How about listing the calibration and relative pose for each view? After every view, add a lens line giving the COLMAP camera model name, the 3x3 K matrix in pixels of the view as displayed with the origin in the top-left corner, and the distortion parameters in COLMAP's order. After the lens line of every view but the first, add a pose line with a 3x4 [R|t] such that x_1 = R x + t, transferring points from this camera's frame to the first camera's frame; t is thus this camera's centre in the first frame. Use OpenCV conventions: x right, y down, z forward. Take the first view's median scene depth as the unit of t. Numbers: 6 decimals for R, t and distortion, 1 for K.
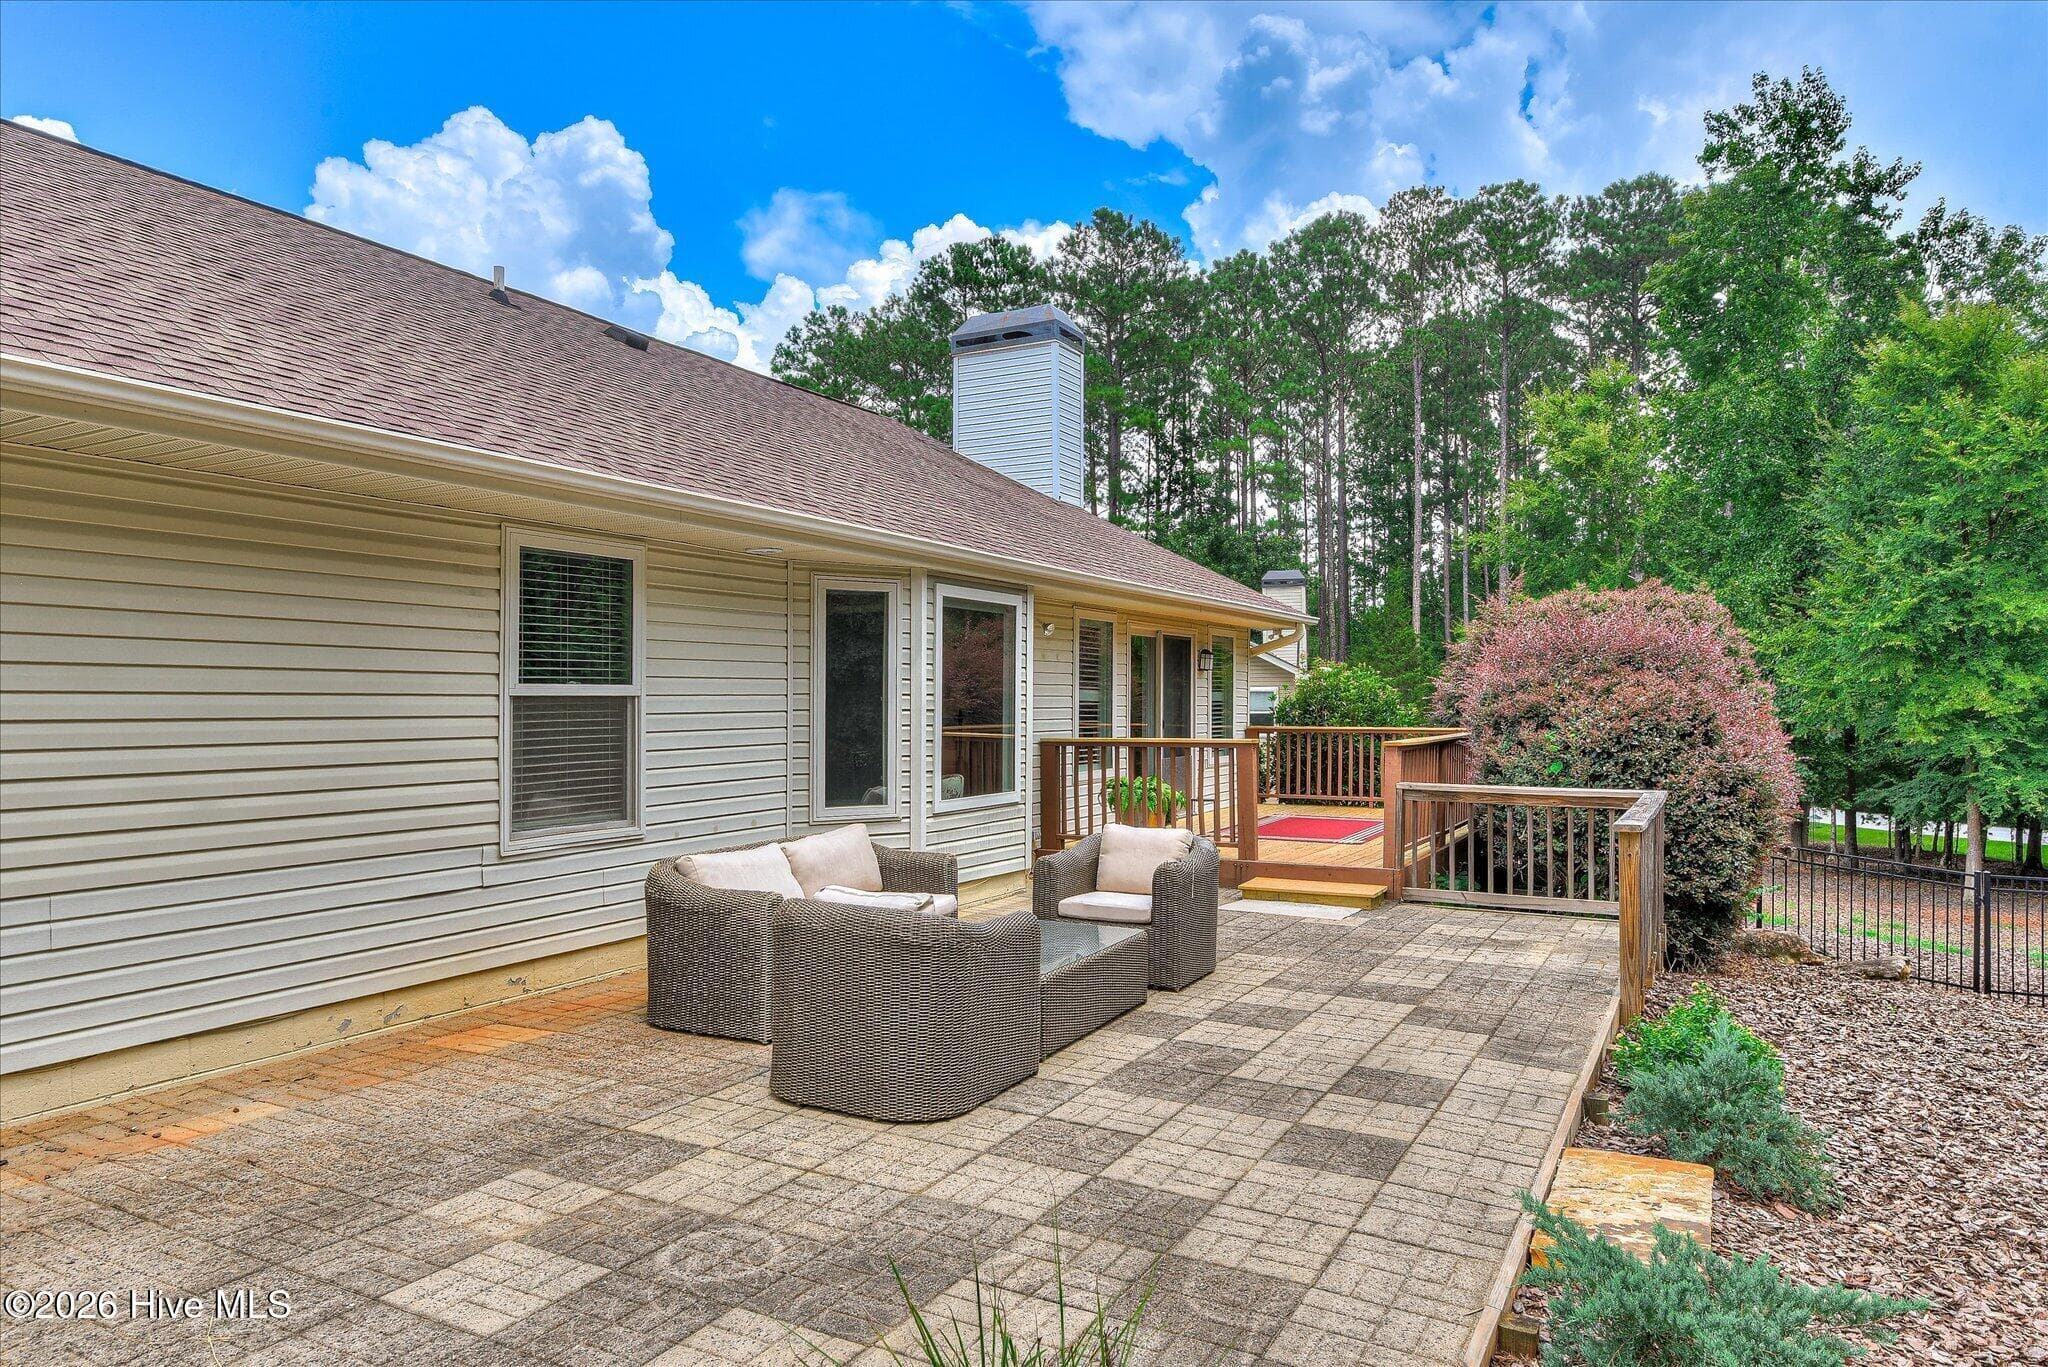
lens RADIAL K [[1302.2, 0, 1024.0], [0, 1302.2, 683.5], [0, 0, 1]] dist [-0.000364, 0.001566]
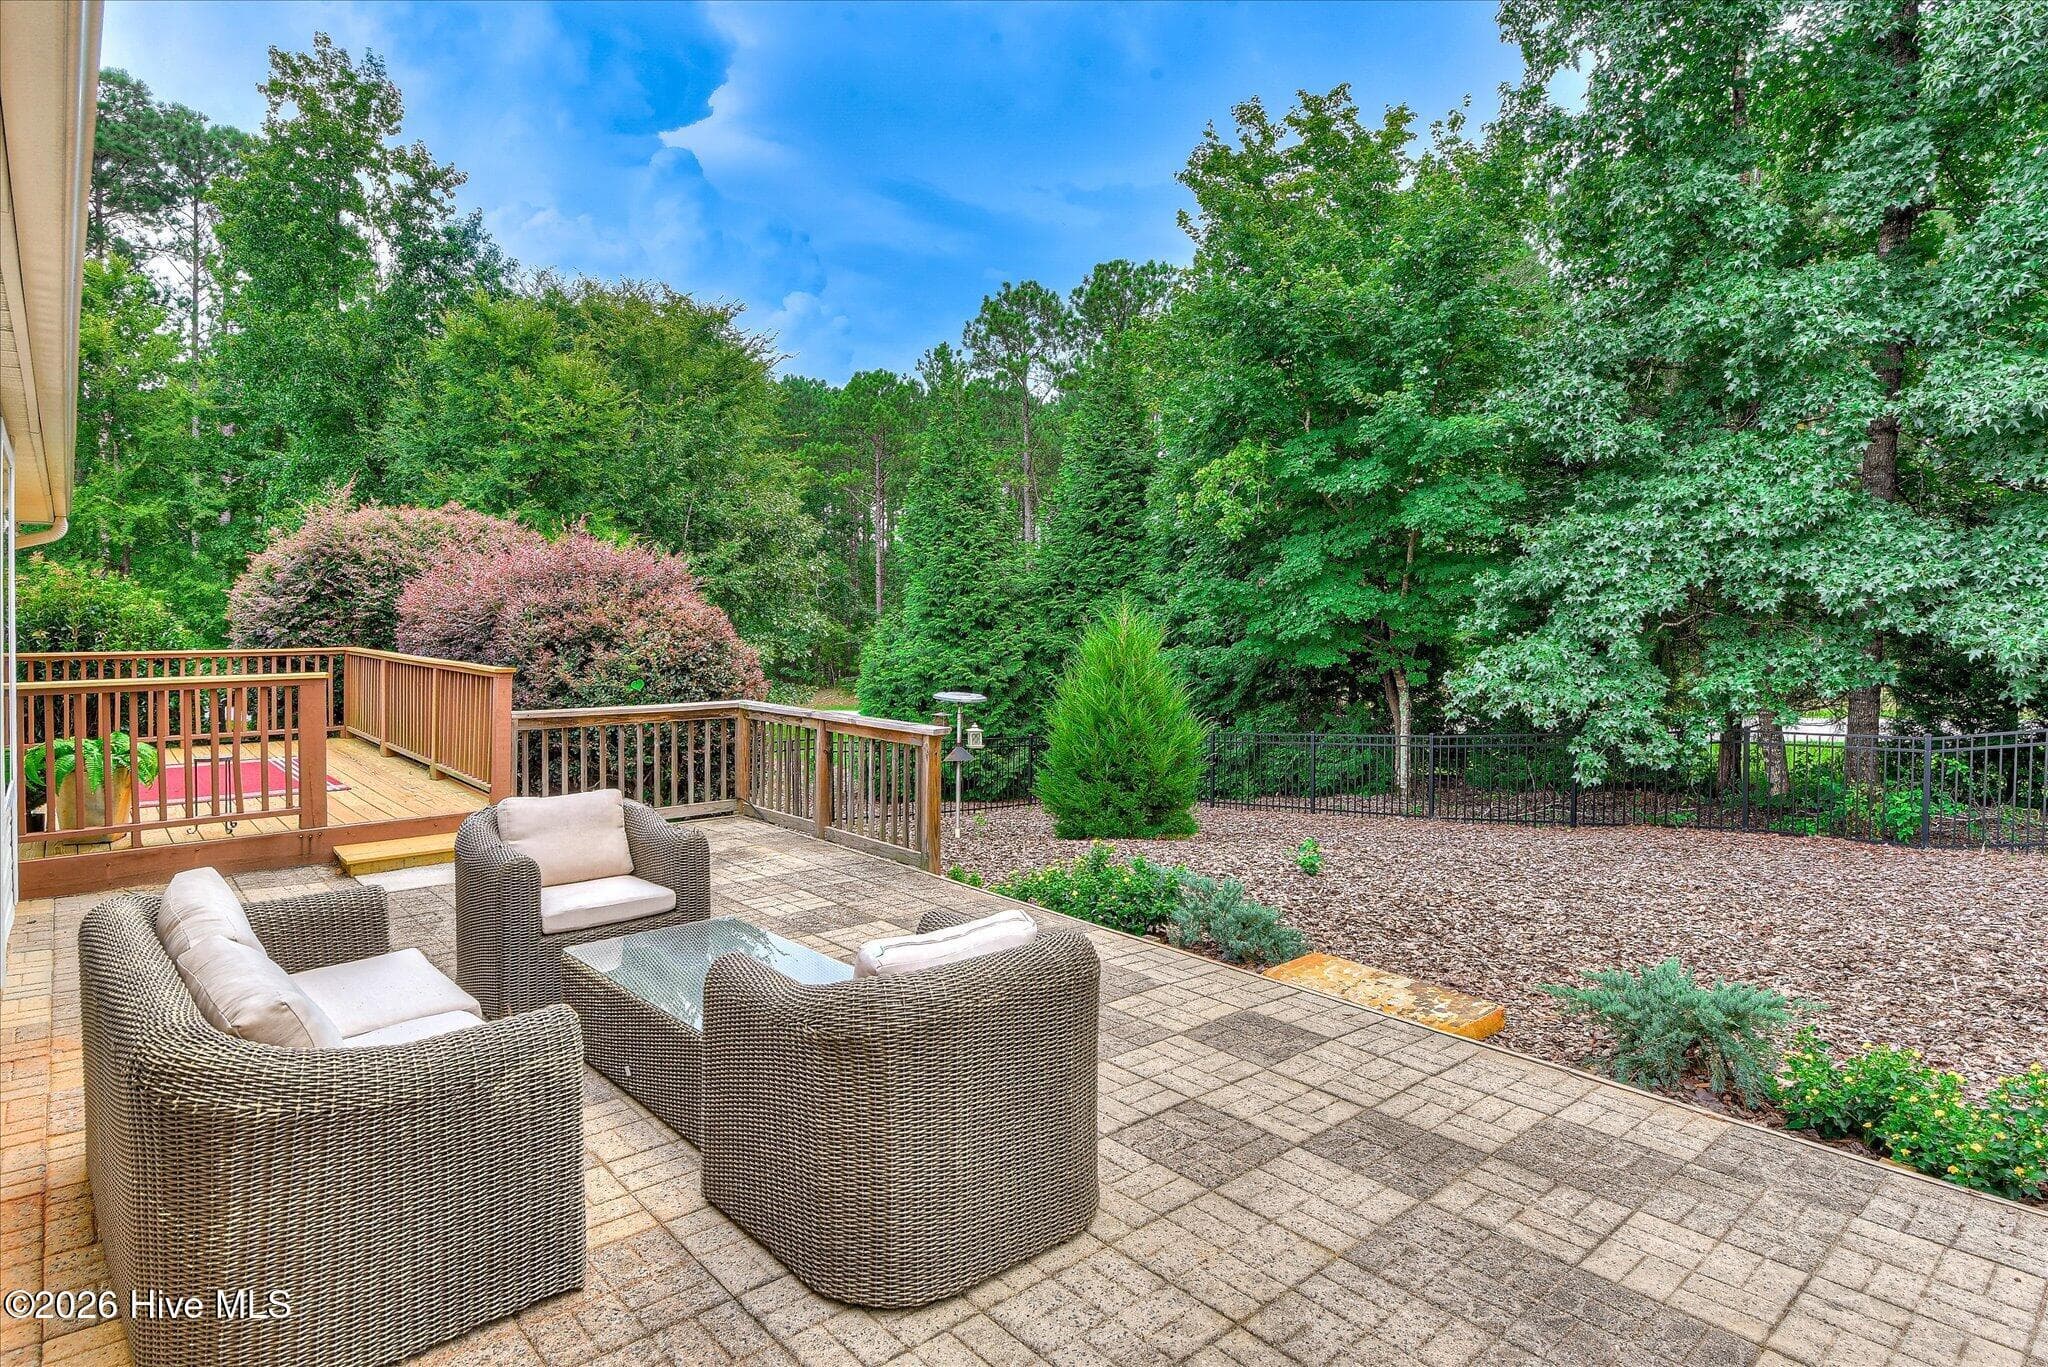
lens RADIAL K [[1104.0, 0, 1031.3], [0, 1104.0, 651.1], [0, 0, 1]] dist [0.003561, -0.024968]
pose [[0.341497, -0.031229, 0.939364, -0.101723], [-0.016069, 0.999108, 0.039057, -0.001048], [-0.939745, -0.028433, 0.340691, 0.124519]]
